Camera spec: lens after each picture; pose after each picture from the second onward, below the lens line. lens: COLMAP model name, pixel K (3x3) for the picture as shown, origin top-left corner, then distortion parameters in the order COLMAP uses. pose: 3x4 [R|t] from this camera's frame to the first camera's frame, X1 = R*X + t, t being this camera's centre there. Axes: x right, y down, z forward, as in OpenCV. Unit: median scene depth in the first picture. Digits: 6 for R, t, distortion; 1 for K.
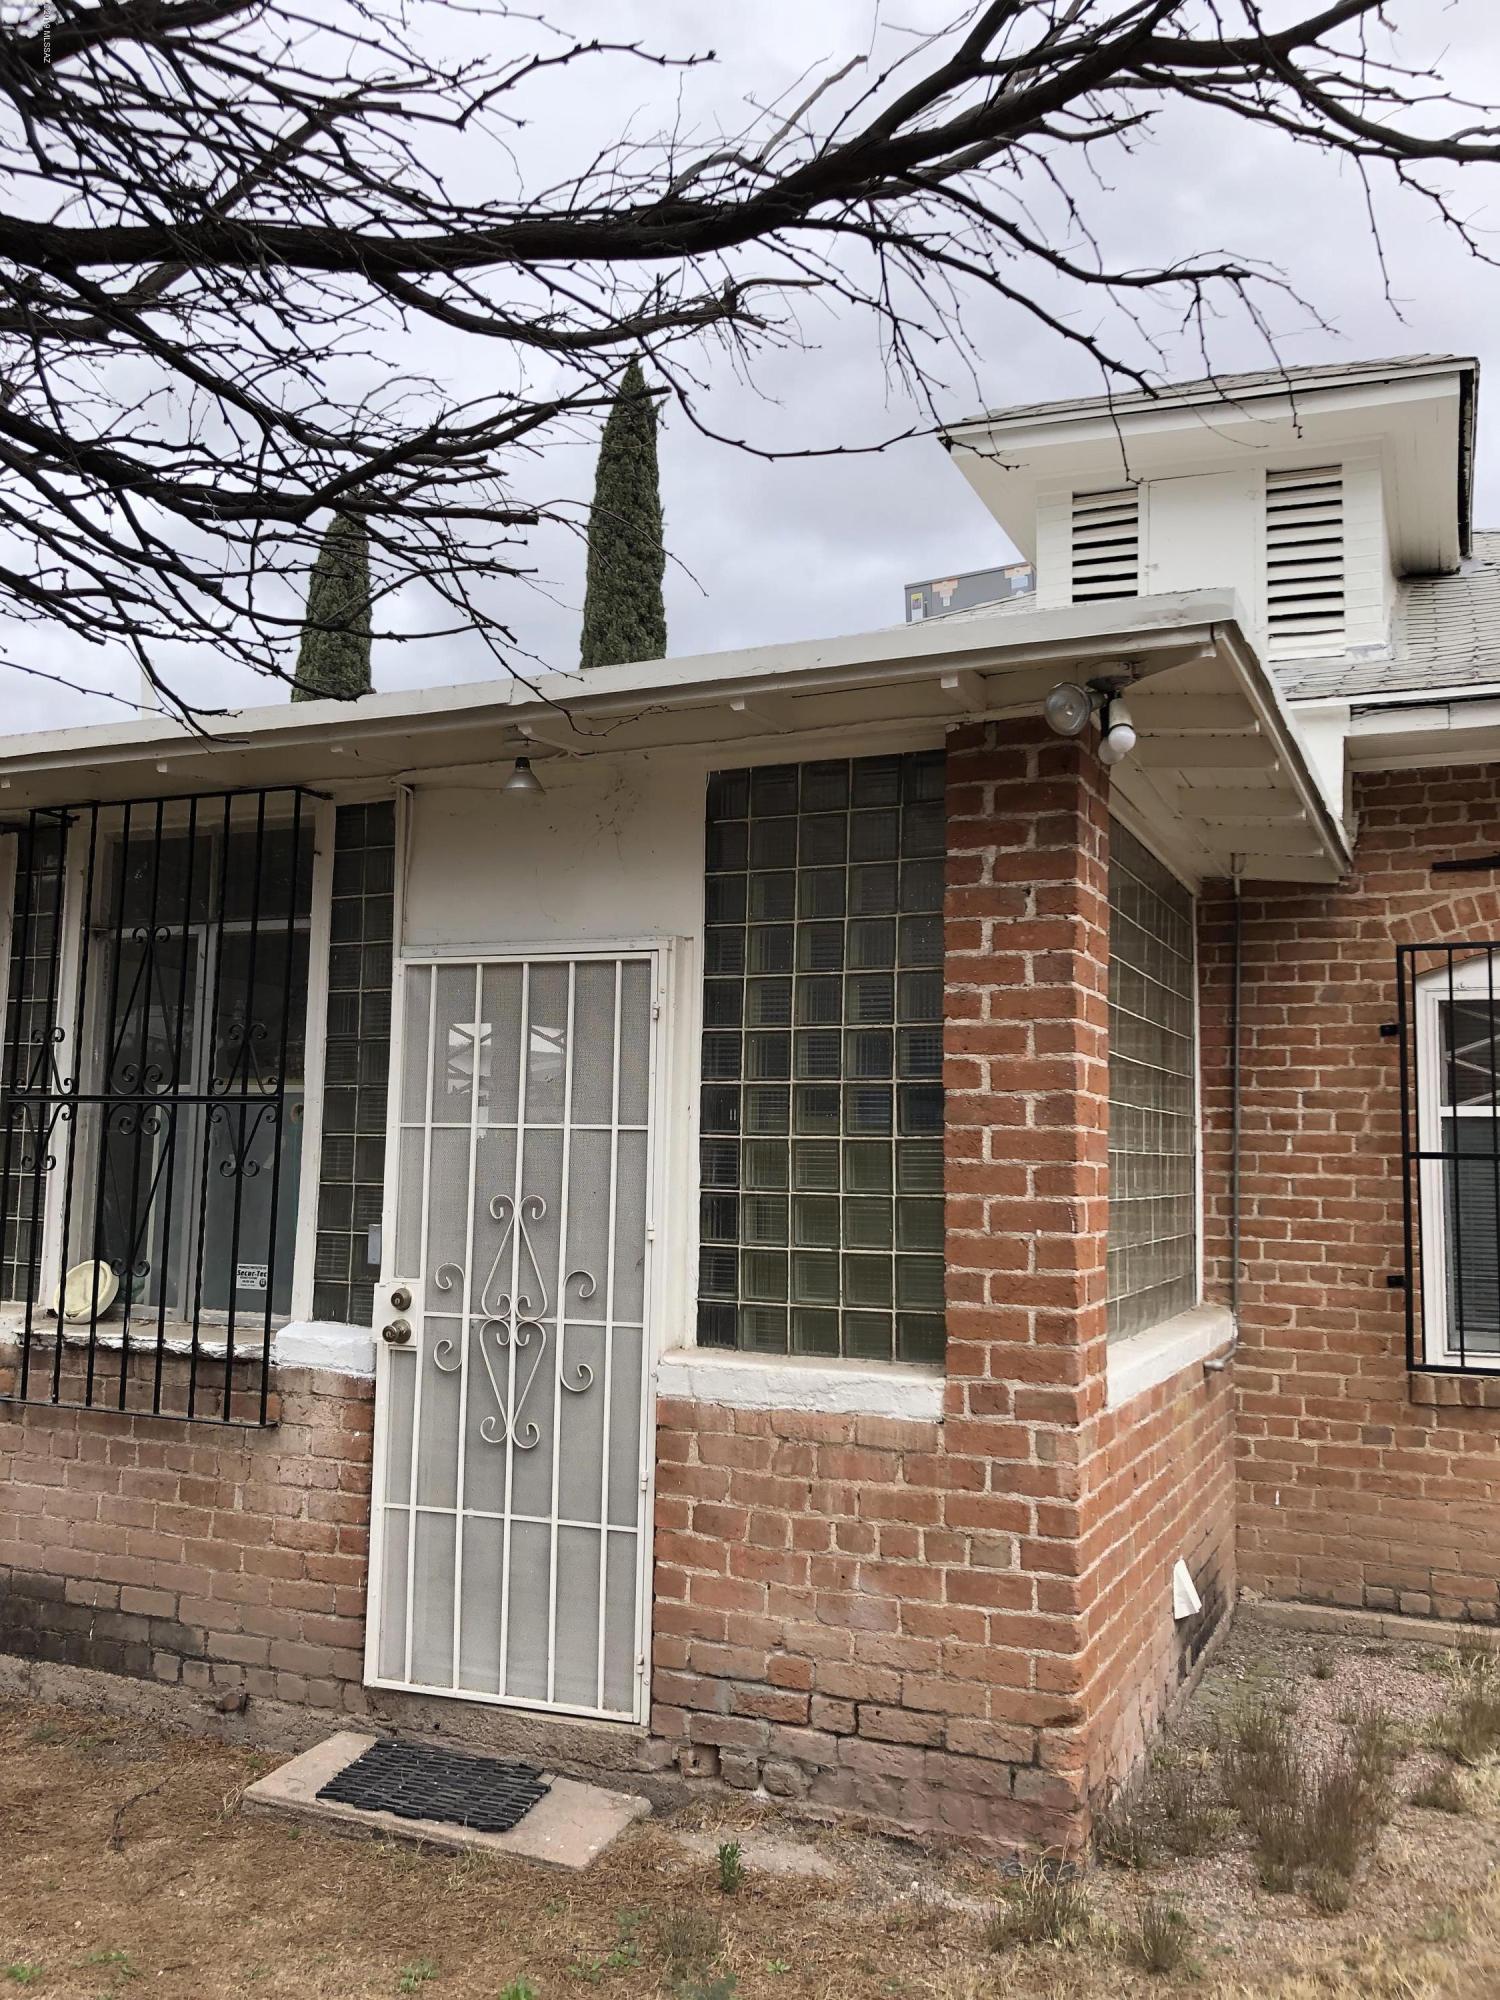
lens RADIAL K [[1625.1, 0, 740.9], [0, 1625.1, 989.6], [0, 0, 1]] dist [0.028674, -0.029492]
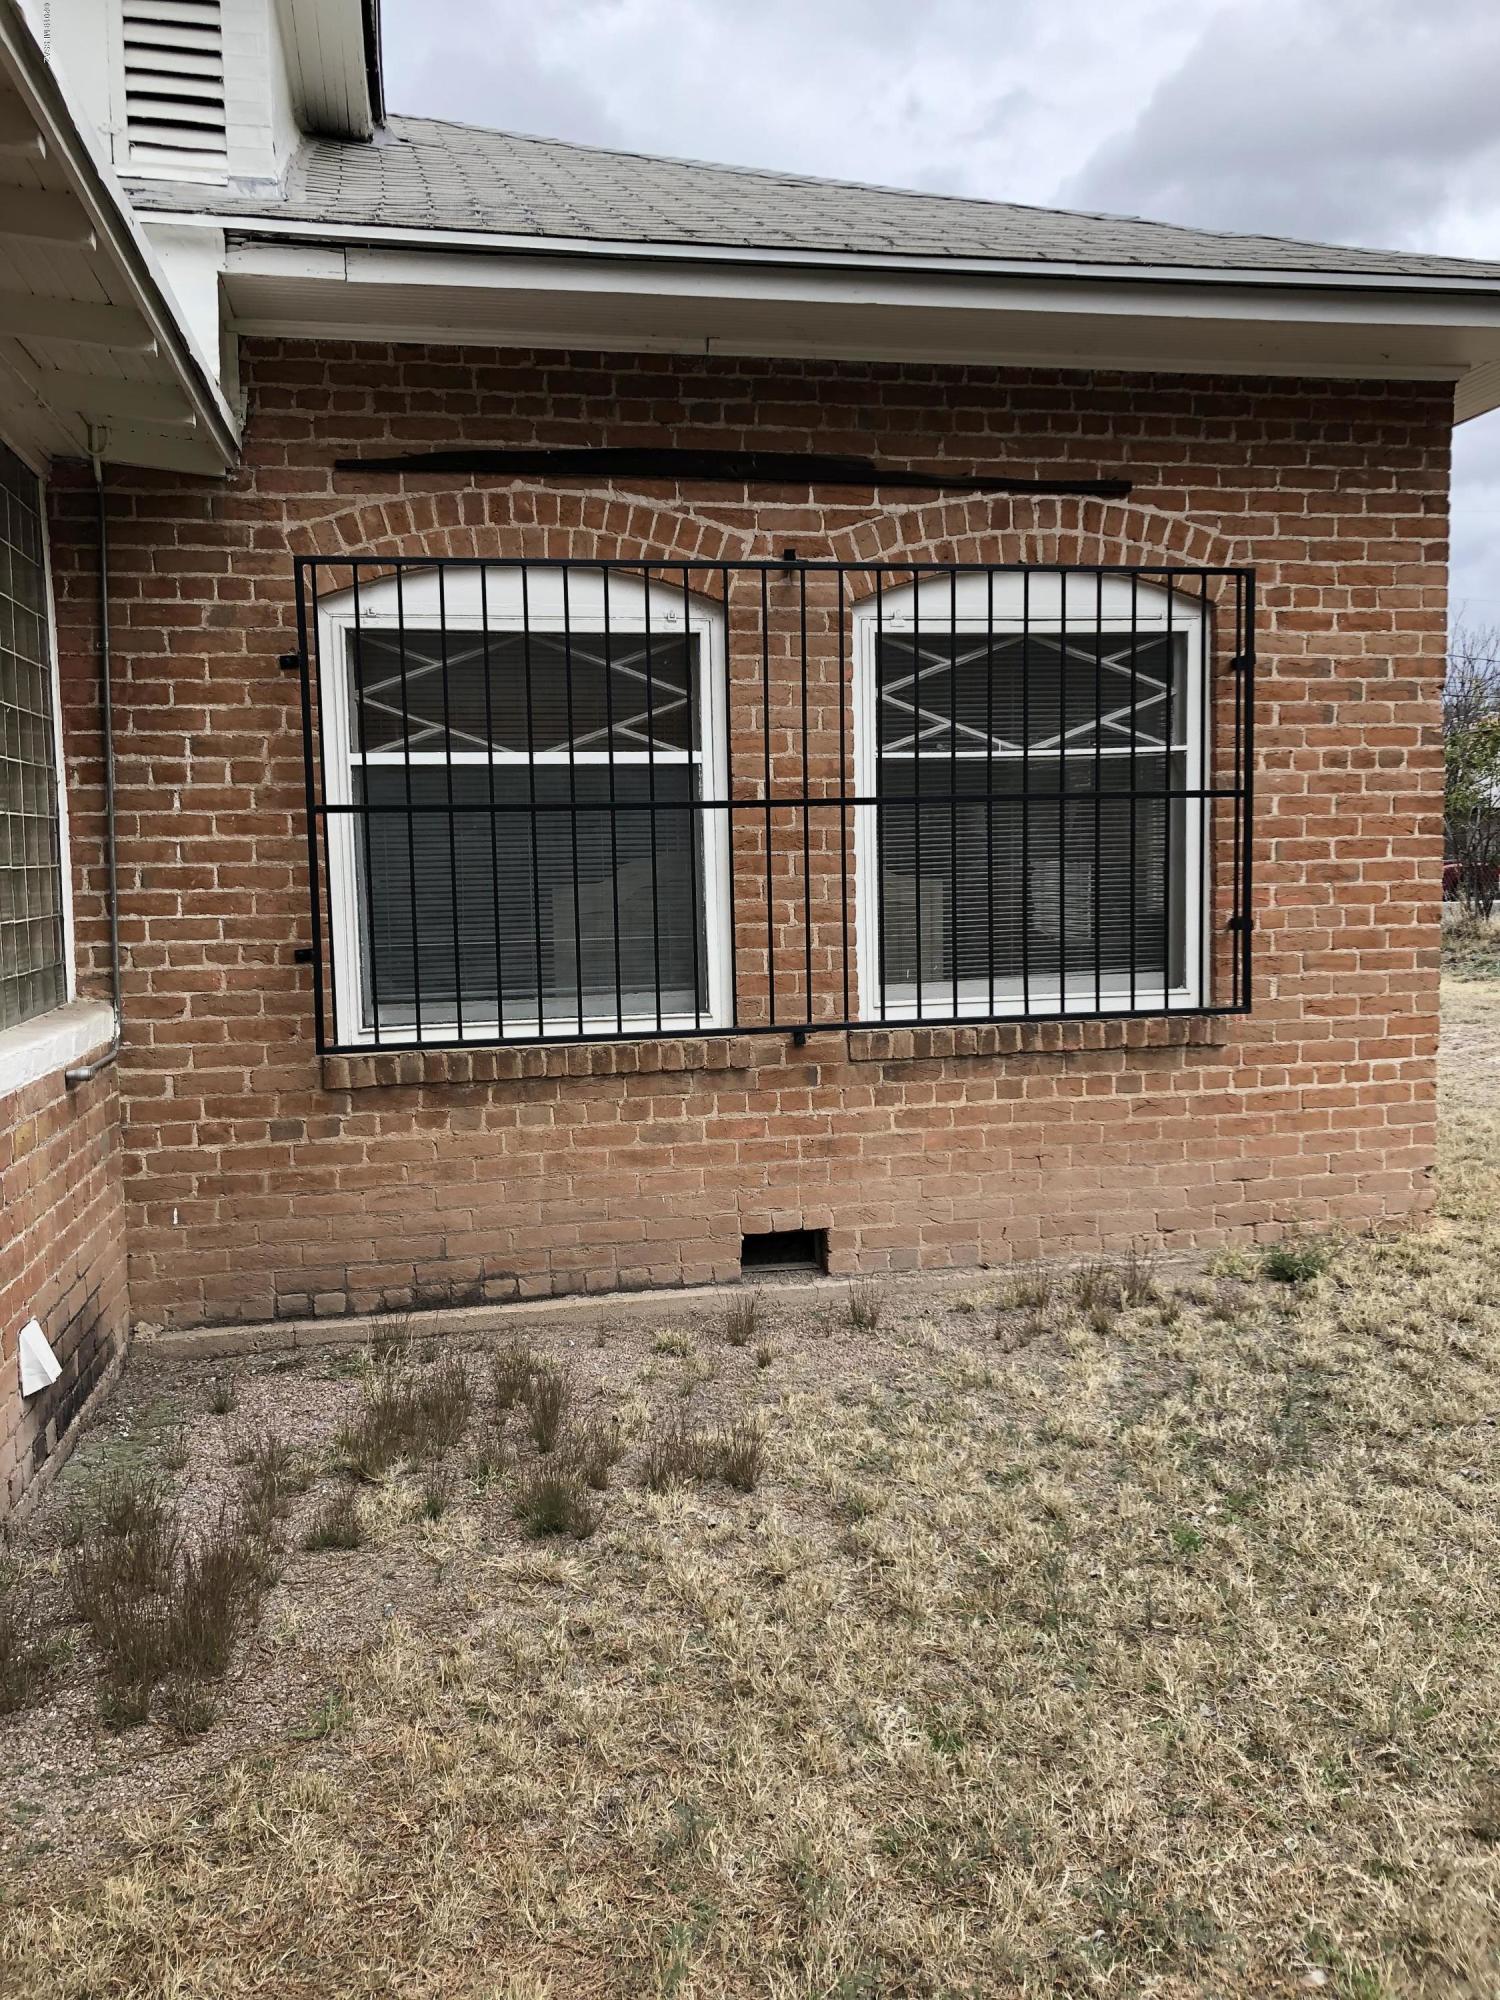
lens RADIAL K [[1625.1, 0, 751.4], [0, 1625.1, 997.1], [0, 0, 1]] dist [0.028674, -0.029492]
pose [[0.815797, -0.083684, 0.572252, 0.097237], [-0.025348, 0.983351, 0.179938, 0.038087], [-0.577783, -0.161299, 0.800093, 0.163987]]
